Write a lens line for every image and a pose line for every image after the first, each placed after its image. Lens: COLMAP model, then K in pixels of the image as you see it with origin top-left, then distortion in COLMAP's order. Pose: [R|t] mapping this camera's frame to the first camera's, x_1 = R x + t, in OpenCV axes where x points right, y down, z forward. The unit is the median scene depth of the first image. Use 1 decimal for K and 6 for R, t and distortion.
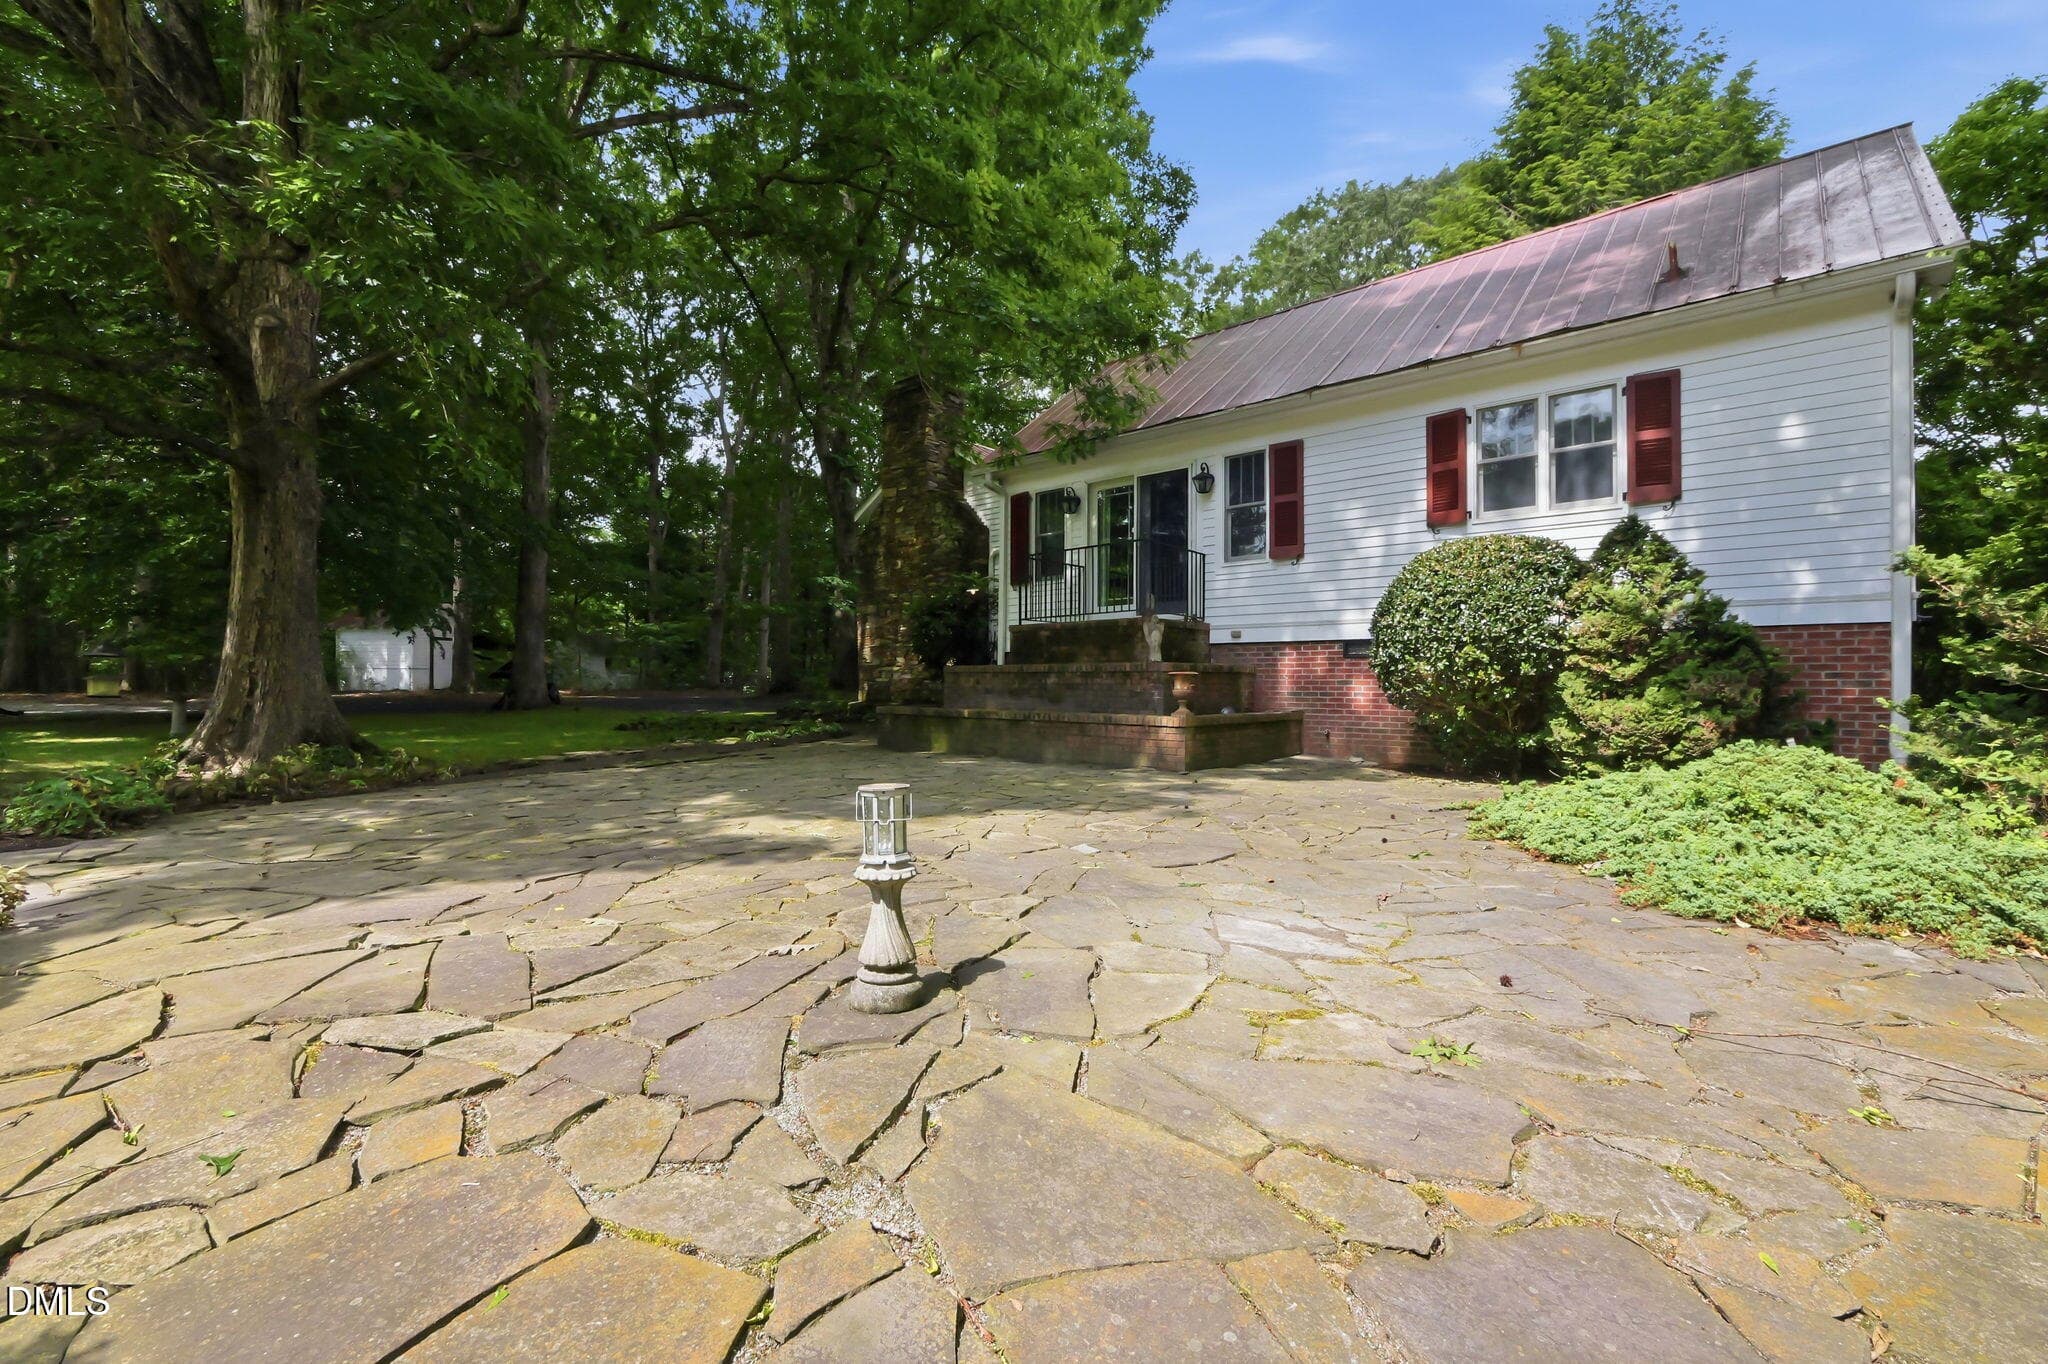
lens RADIAL K [[882.8, 0, 1024.4], [0, 882.8, 662.4], [0, 0, 1]] dist [-0.000538, 0.000055]
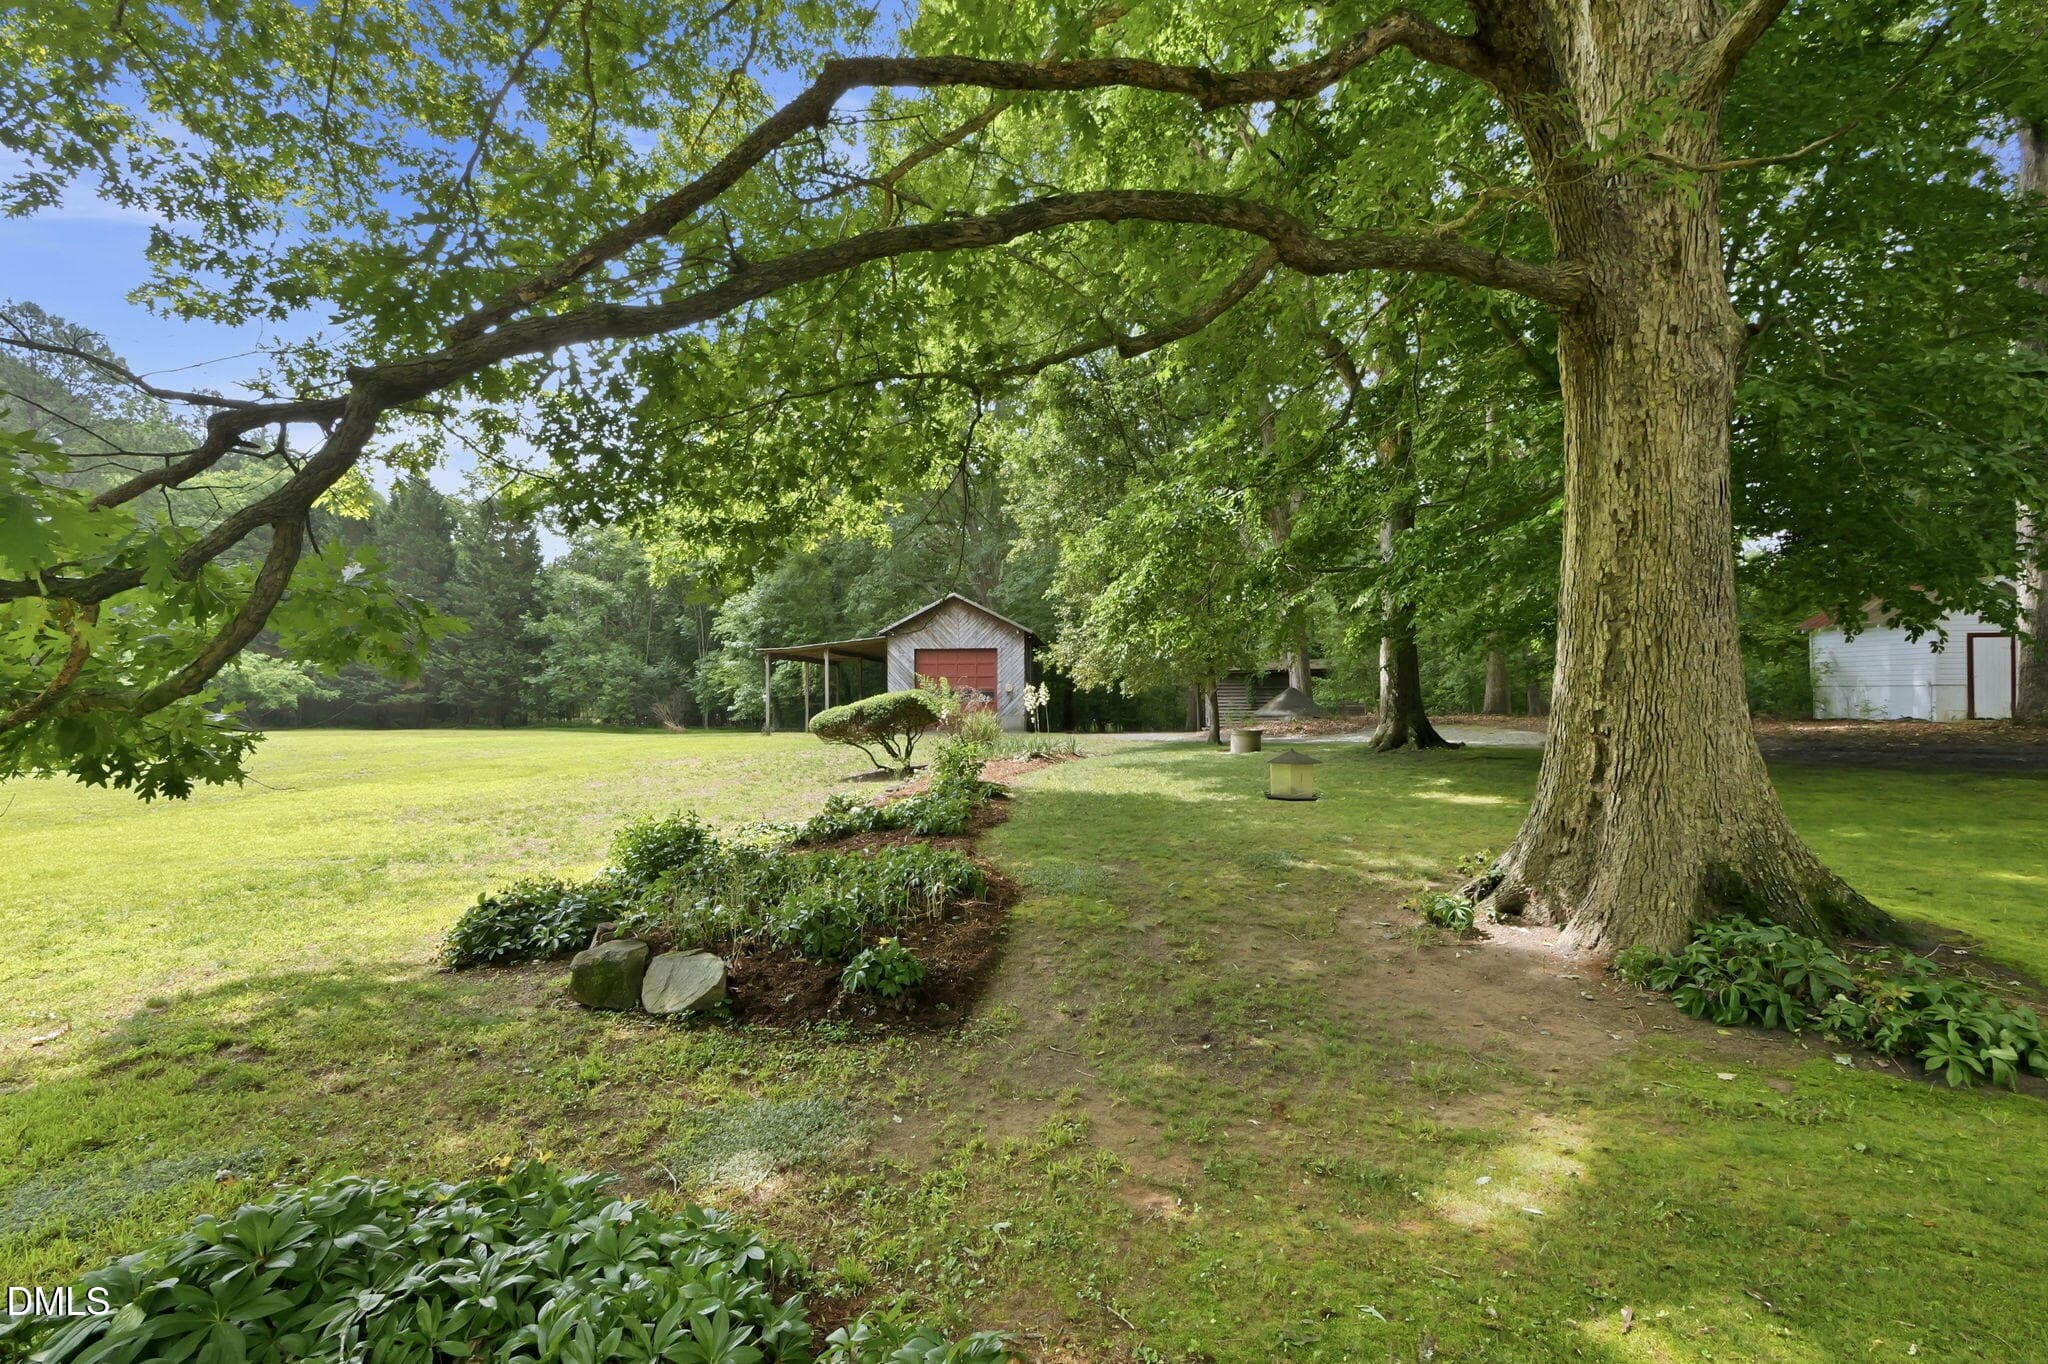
lens RADIAL K [[932.9, 0, 1024.0], [0, 932.9, 682.0], [0, 0, 1]] dist [0.000355, 0.000130]
pose [[0.200467, -0.007307, -0.979673, -0.442005], [0.022108, 0.999751, -0.002933, -0.020787], [0.979451, -0.021071, 0.200579, 0.592967]]
